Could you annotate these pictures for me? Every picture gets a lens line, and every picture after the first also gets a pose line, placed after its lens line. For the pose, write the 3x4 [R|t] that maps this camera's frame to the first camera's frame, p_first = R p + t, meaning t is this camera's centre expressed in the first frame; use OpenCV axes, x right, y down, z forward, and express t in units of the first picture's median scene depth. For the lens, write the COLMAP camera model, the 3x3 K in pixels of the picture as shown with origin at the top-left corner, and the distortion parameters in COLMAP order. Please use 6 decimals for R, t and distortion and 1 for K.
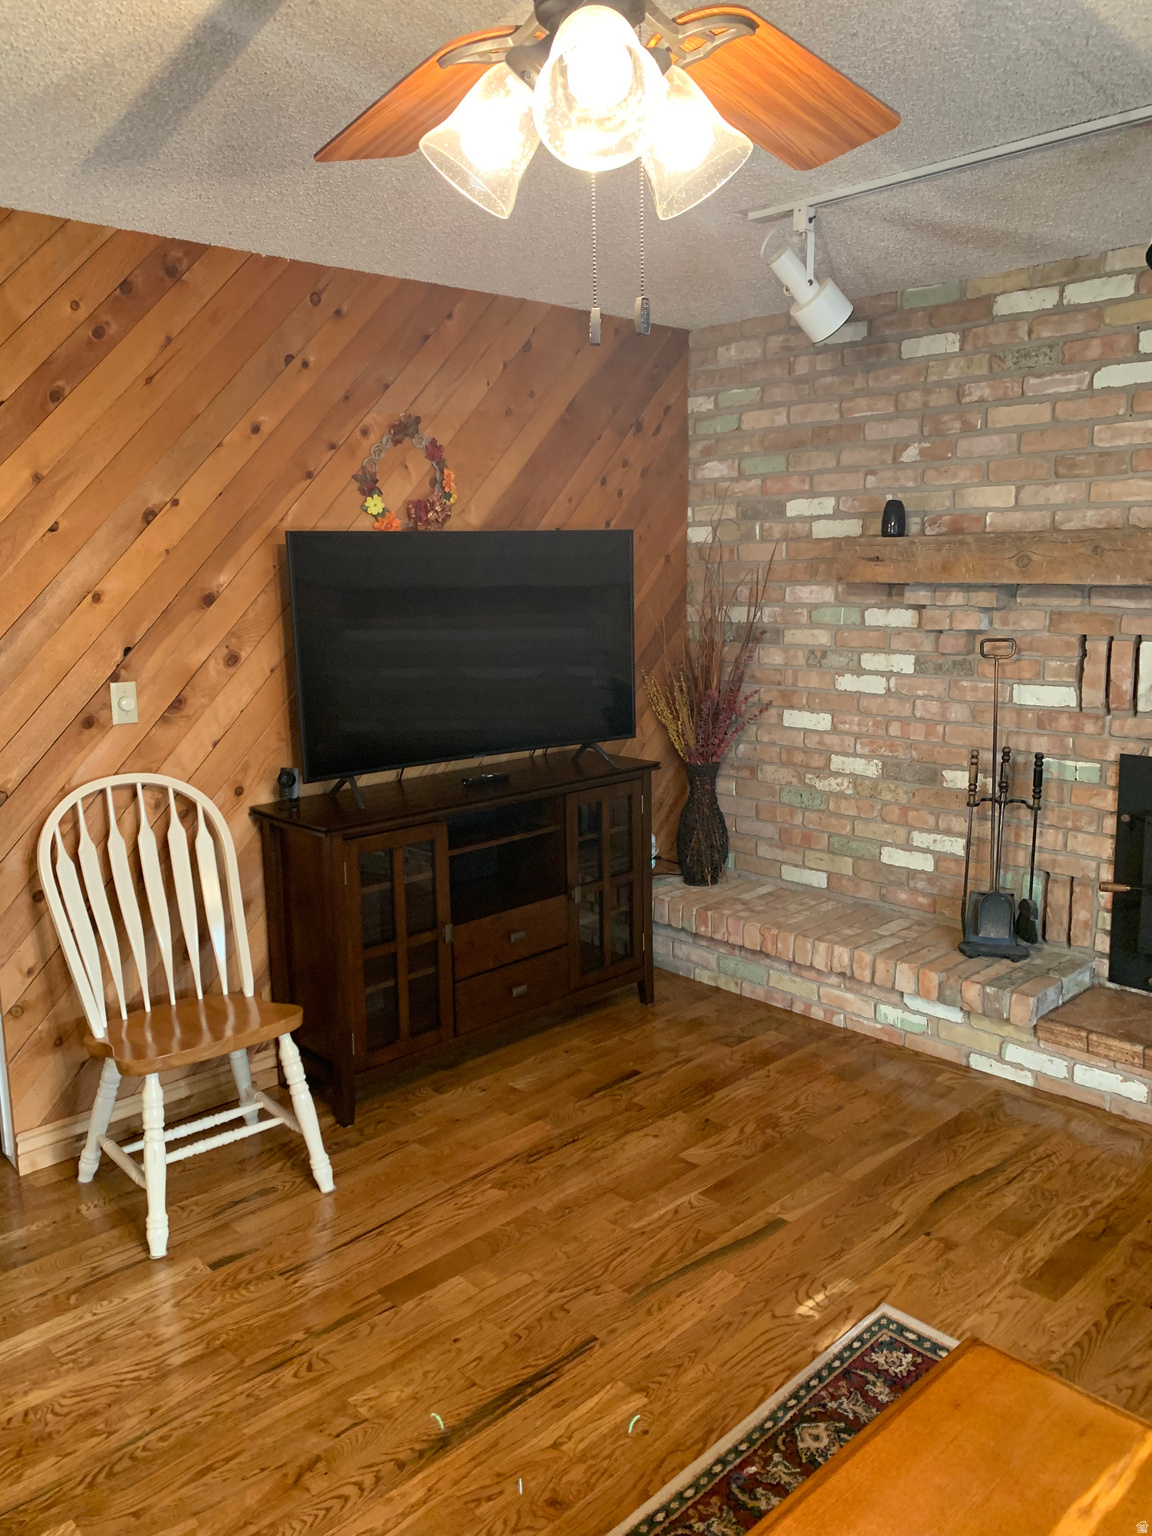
lens RADIAL K [[1179.4, 0, 576.0], [0, 1179.4, 768.0], [0, 0, 1]] dist [0.083850, -0.196450]
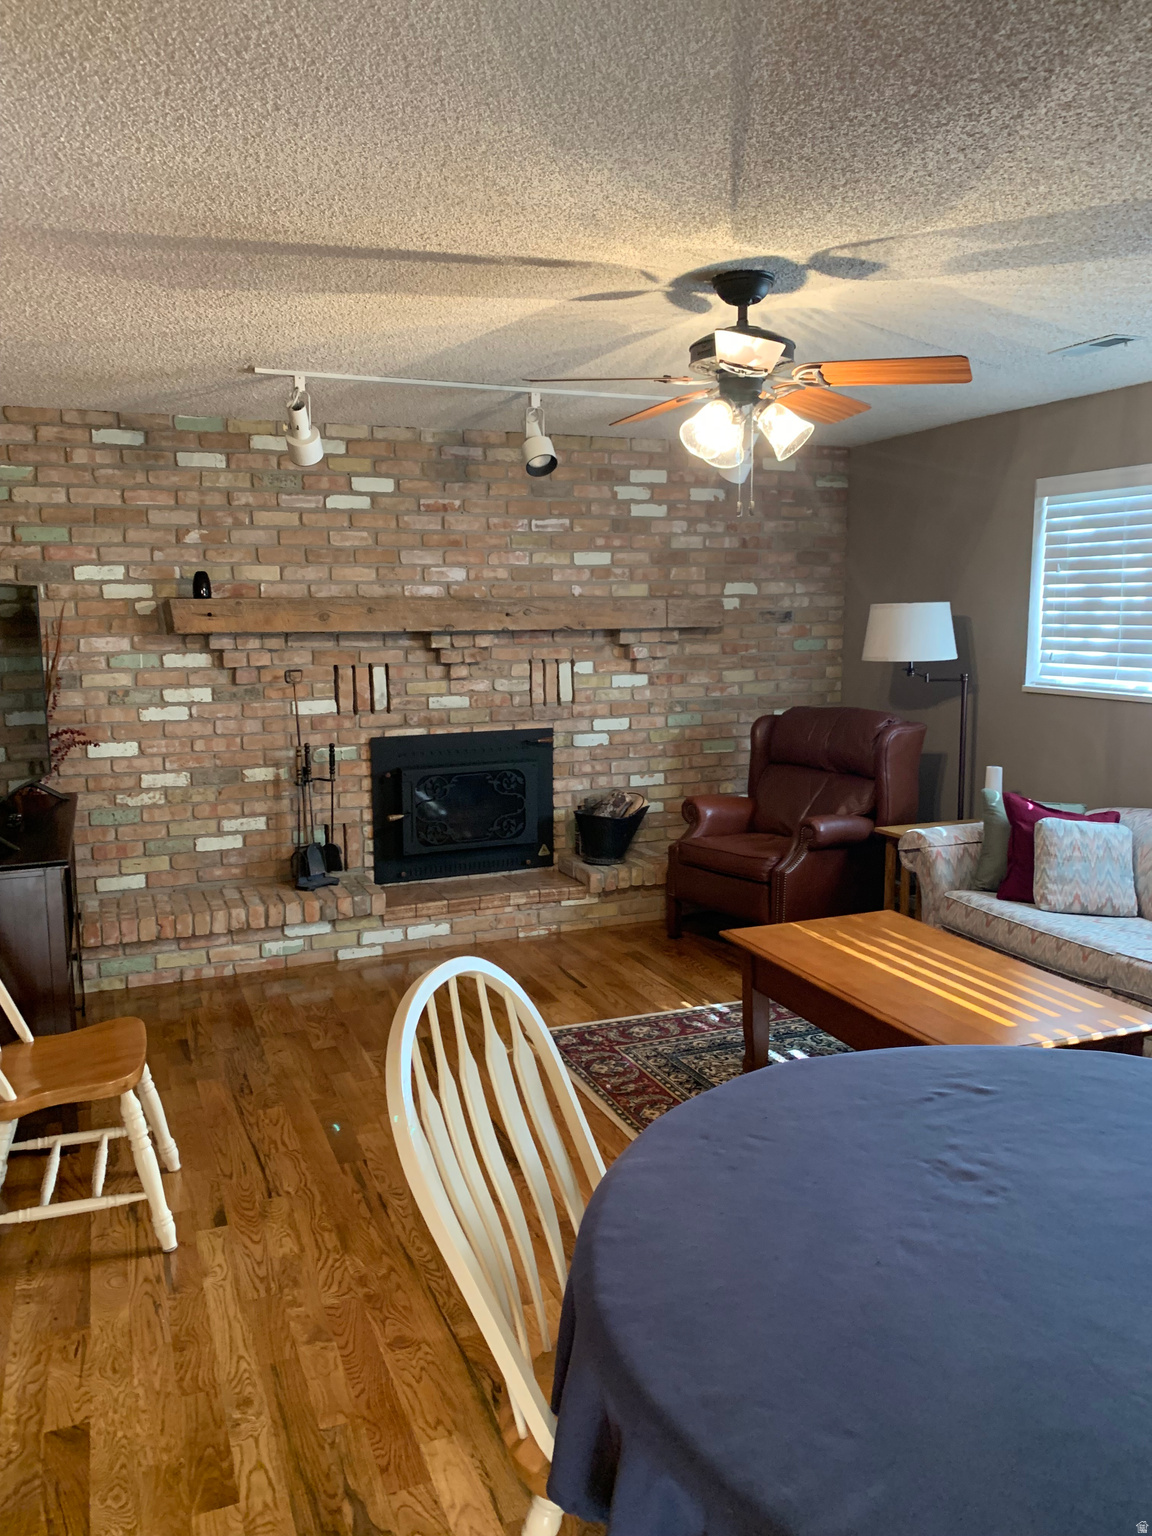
lens RADIAL K [[1179.4, 0, 576.0], [0, 1179.4, 768.0], [0, 0, 1]] dist [0.083850, -0.196450]
pose [[0.359456, -0.109639, 0.926699, -0.815845], [0.169277, 0.984259, 0.050789, -0.004993], [-0.917680, 0.138612, 0.372357, 0.144539]]
